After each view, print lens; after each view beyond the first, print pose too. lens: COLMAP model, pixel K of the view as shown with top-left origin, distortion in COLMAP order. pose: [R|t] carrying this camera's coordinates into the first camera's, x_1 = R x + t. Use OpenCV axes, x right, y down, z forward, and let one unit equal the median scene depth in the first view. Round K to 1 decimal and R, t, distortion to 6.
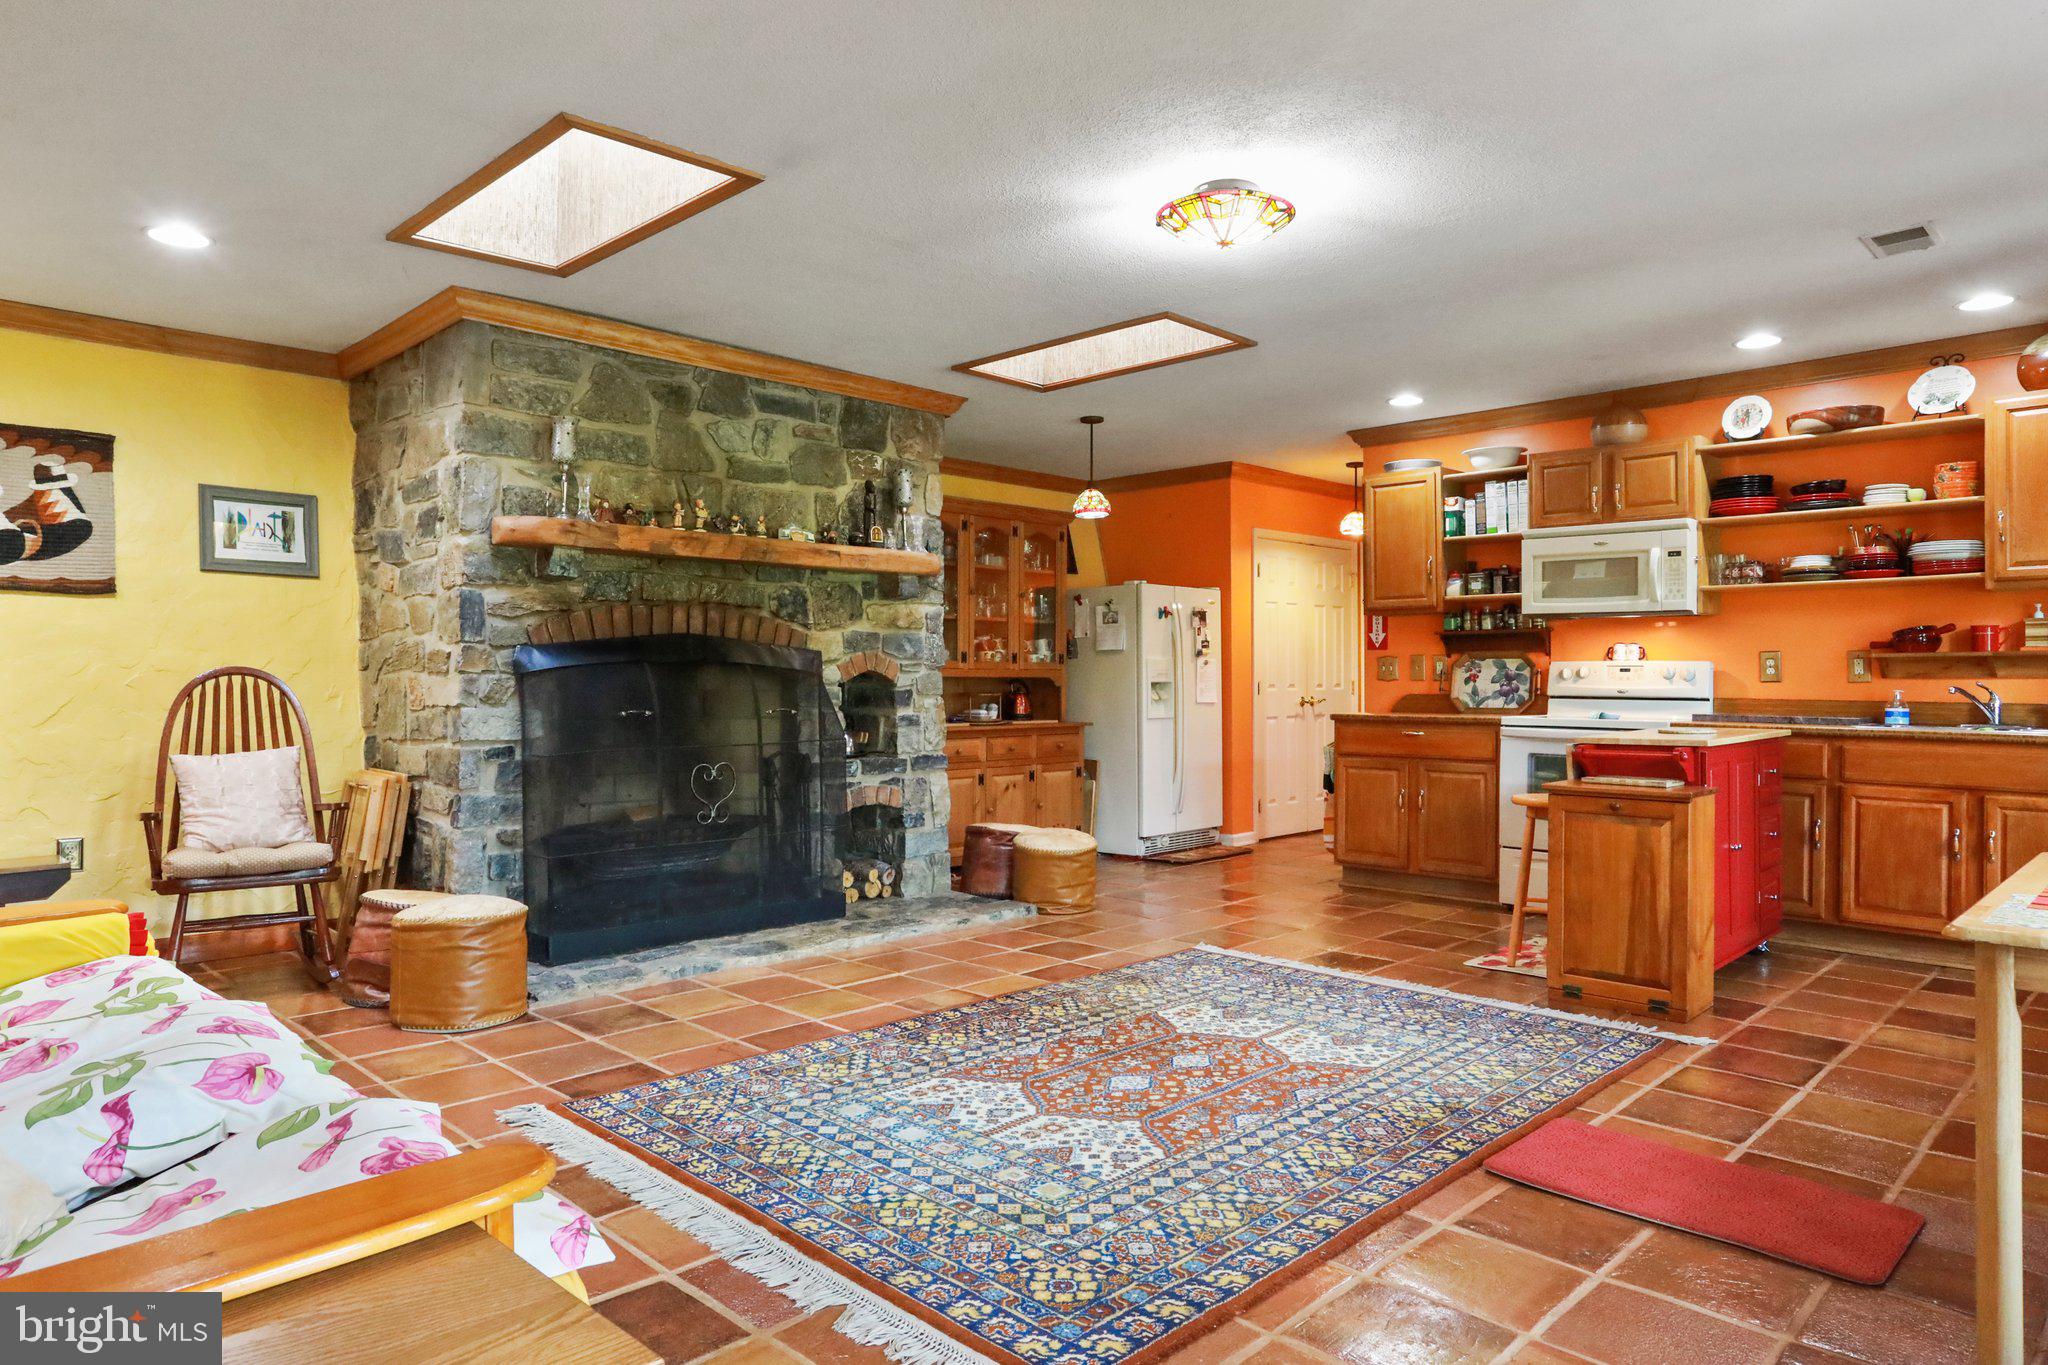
lens RADIAL K [[1288.2, 0, 1005.4], [0, 1288.2, 670.0], [0, 0, 1]] dist [-0.009675, 0.002209]
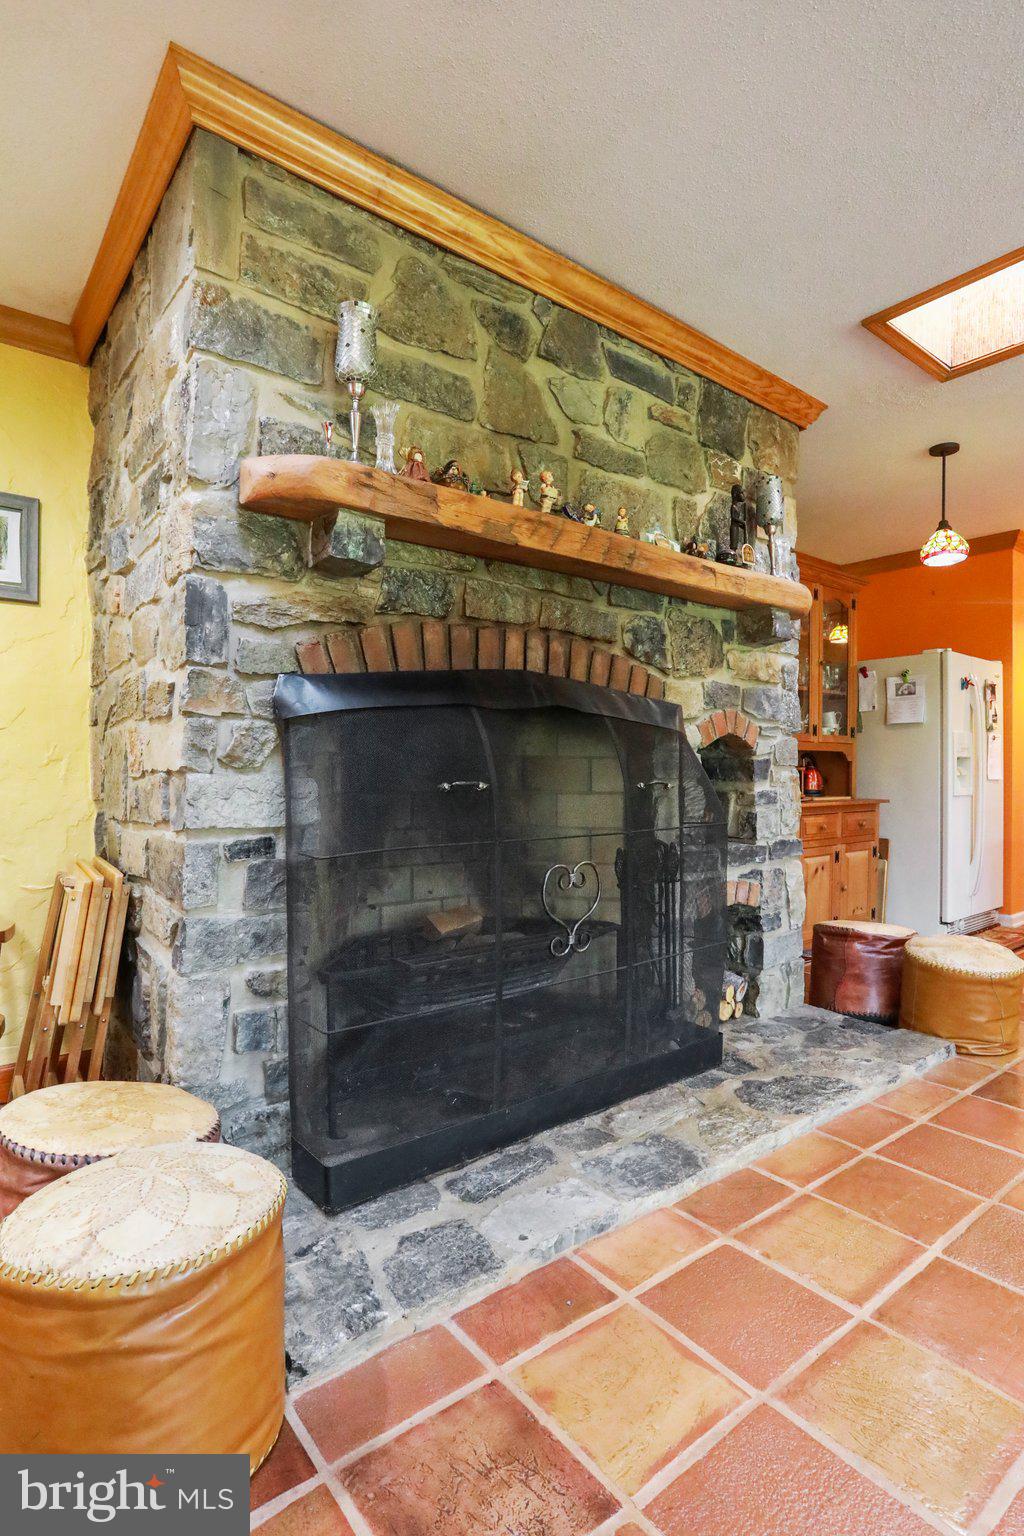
lens RADIAL K [[773.8, 0, 524.0], [0, 773.8, 767.9], [0, 0, 1]] dist [-0.026120, -0.000111]
pose [[0.995459, 0.006776, -0.094954, -0.202454], [-0.005929, 0.999940, 0.009199, 0.019437], [0.095011, -0.008594, 0.995439, 0.571871]]
